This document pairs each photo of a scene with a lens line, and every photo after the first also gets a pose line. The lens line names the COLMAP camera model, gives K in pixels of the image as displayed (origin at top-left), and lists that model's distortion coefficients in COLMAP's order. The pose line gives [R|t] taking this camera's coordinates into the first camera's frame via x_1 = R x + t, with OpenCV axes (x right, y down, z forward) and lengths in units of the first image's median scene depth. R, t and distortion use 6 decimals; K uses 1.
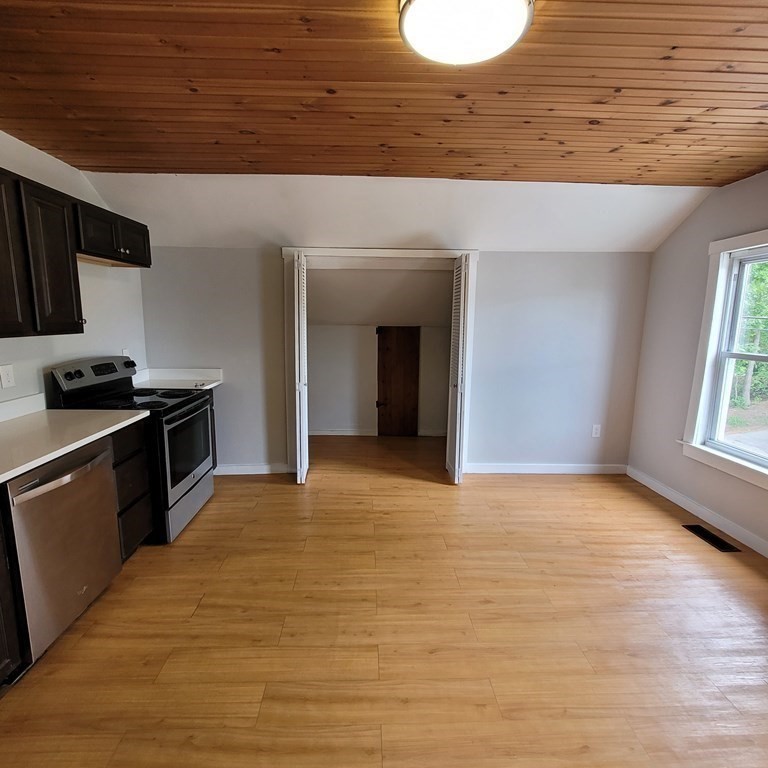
lens RADIAL K [[401.3, 0, 378.1], [0, 401.3, 382.1], [0, 0, 1]] dist [0.001800, -0.002069]
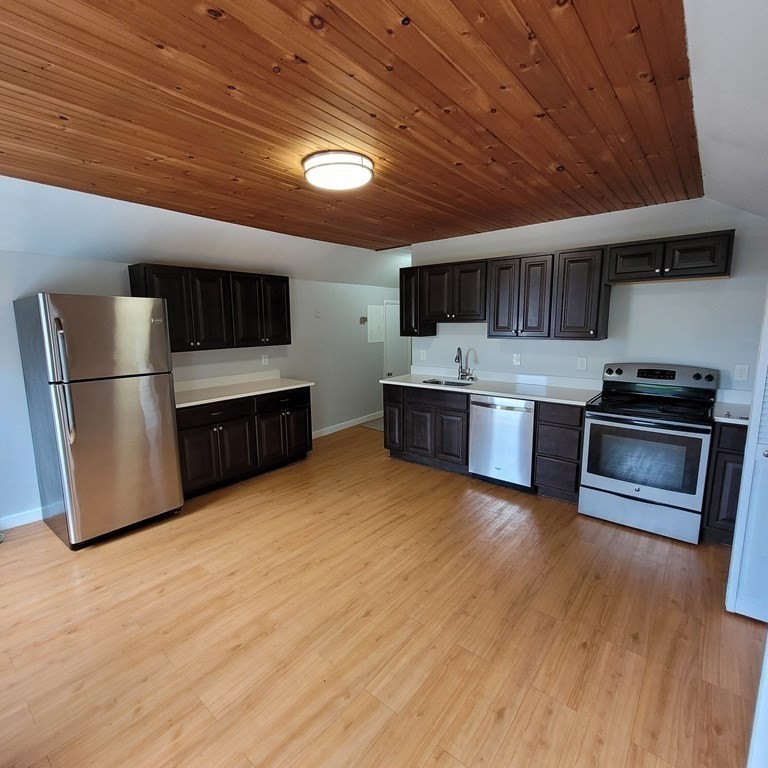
lens RADIAL K [[401.3, 0, 380.3], [0, 401.3, 382.9], [0, 0, 1]] dist [0.001800, -0.002069]
pose [[-0.661265, 0.108460, -0.742270, 0.940727], [-0.116869, 0.962515, 0.244757, -0.264326], [0.740993, 0.248598, -0.623802, 1.517784]]
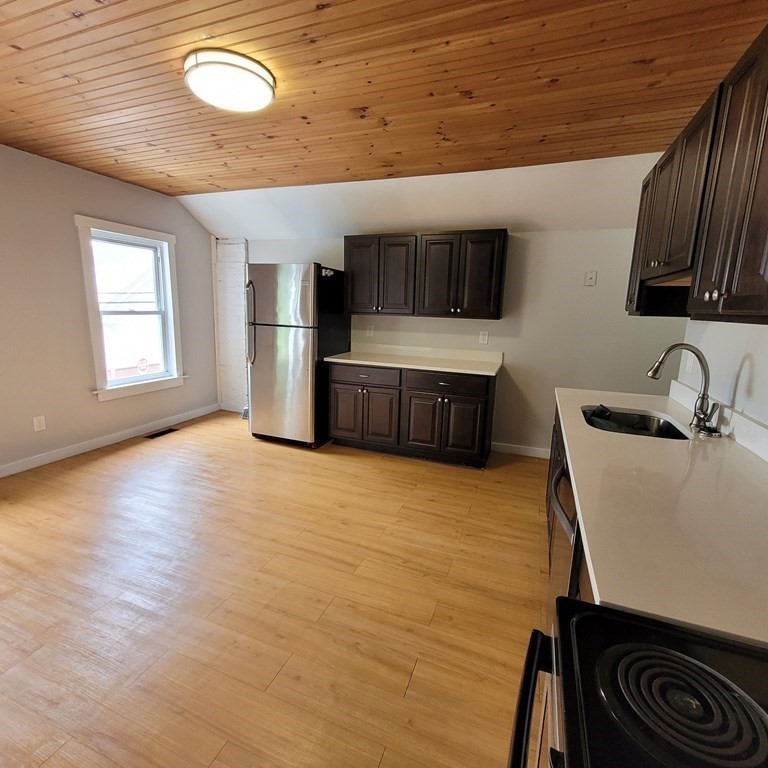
lens RADIAL K [[401.3, 0, 378.0], [0, 401.3, 384.2], [0, 0, 1]] dist [0.001800, -0.002069]
pose [[-0.916444, -0.113464, 0.383740, -0.605364], [0.024849, 0.940972, 0.337571, -0.197649], [-0.399390, 0.318900, -0.859529, 1.464857]]
